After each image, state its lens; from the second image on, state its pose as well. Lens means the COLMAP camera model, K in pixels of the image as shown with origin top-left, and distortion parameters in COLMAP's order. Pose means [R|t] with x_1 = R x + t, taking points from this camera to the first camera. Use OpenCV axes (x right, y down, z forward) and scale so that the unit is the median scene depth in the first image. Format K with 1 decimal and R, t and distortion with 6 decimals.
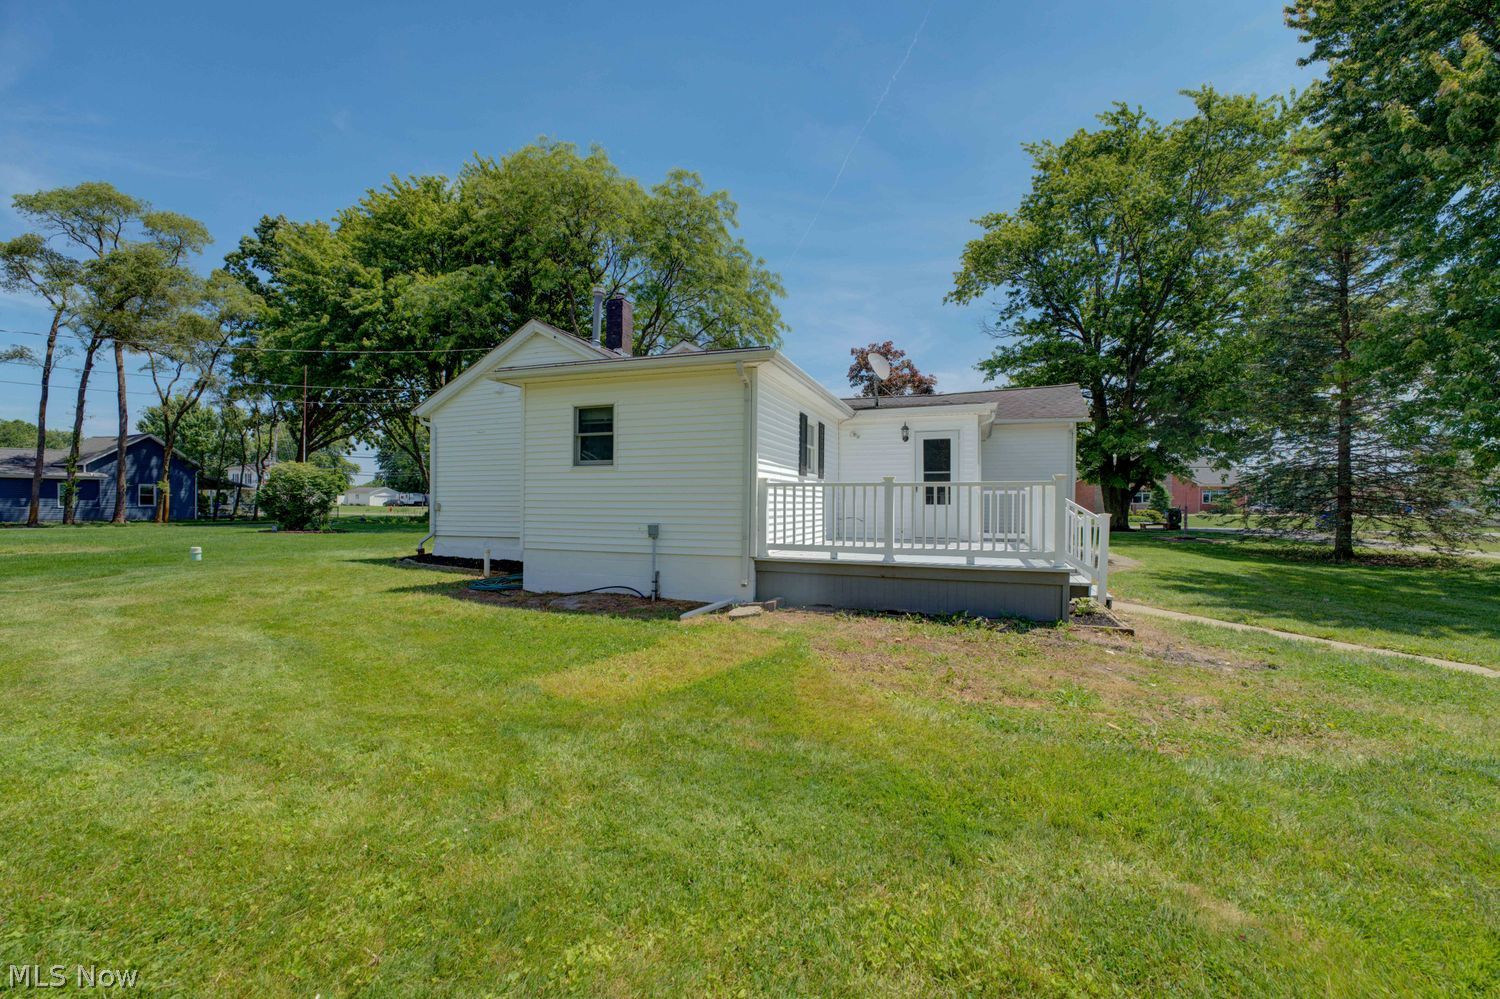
lens RADIAL K [[601.0, 0, 757.6], [0, 601.0, 499.8], [0, 0, 1]] dist [-0.028366, 0.003050]
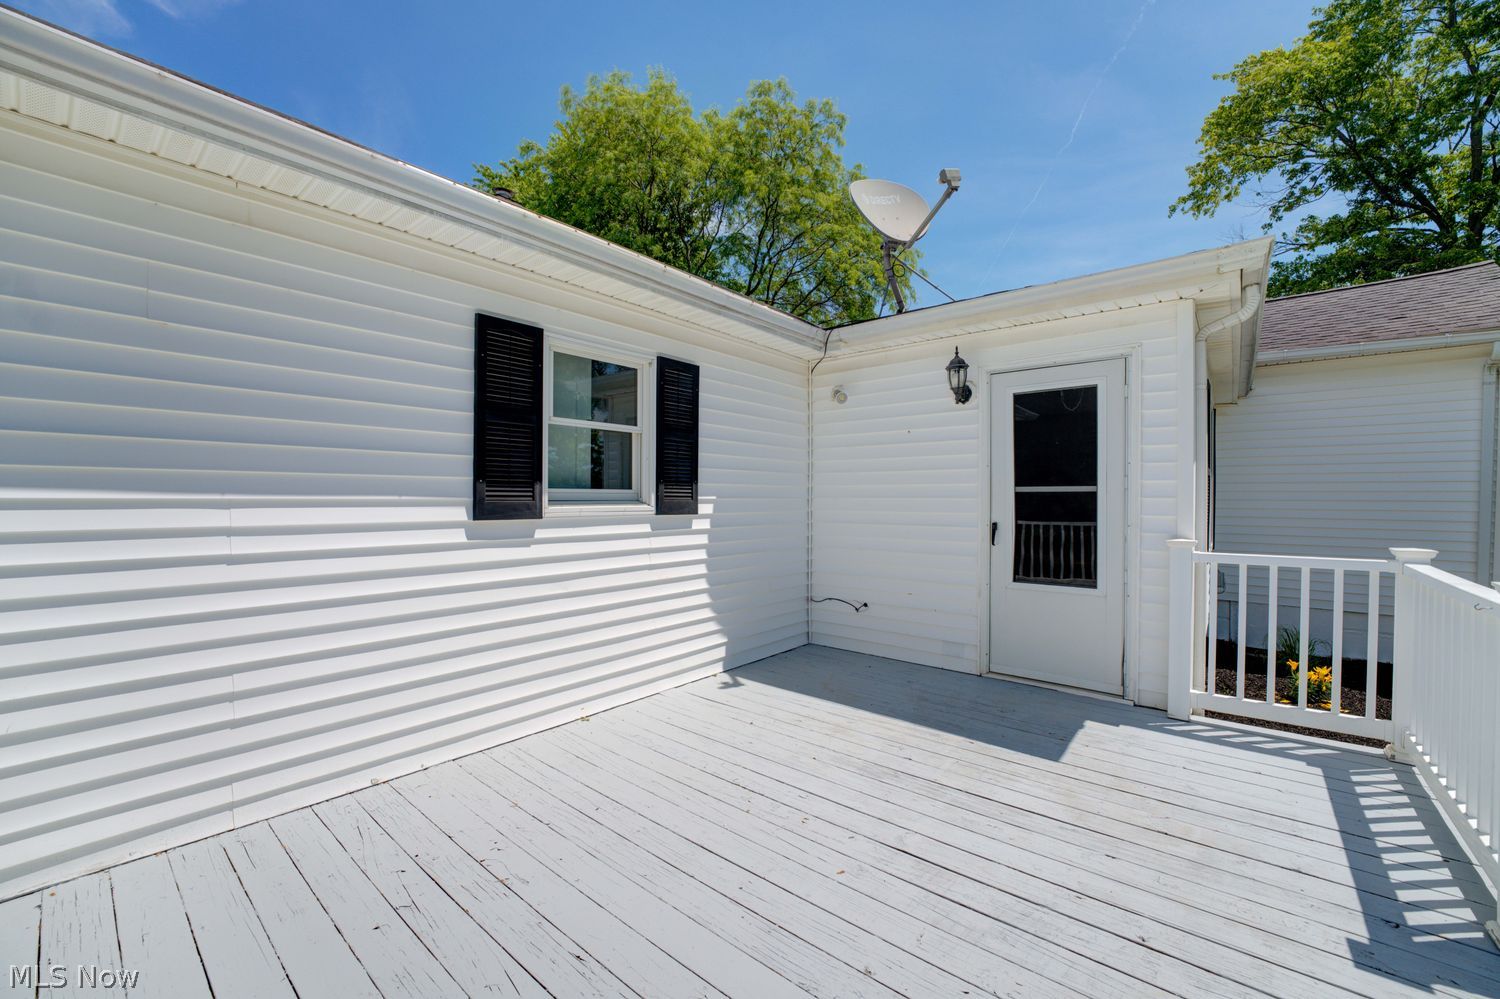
lens RADIAL K [[601.0, 0, 741.0], [0, 601.0, 499.8], [0, 0, 1]] dist [-0.028366, 0.003050]
pose [[0.940372, -0.002840, -0.340136, 0.113230], [0.006766, 0.999923, 0.010357, -0.020184], [0.340080, -0.012041, 0.940319, 0.284540]]
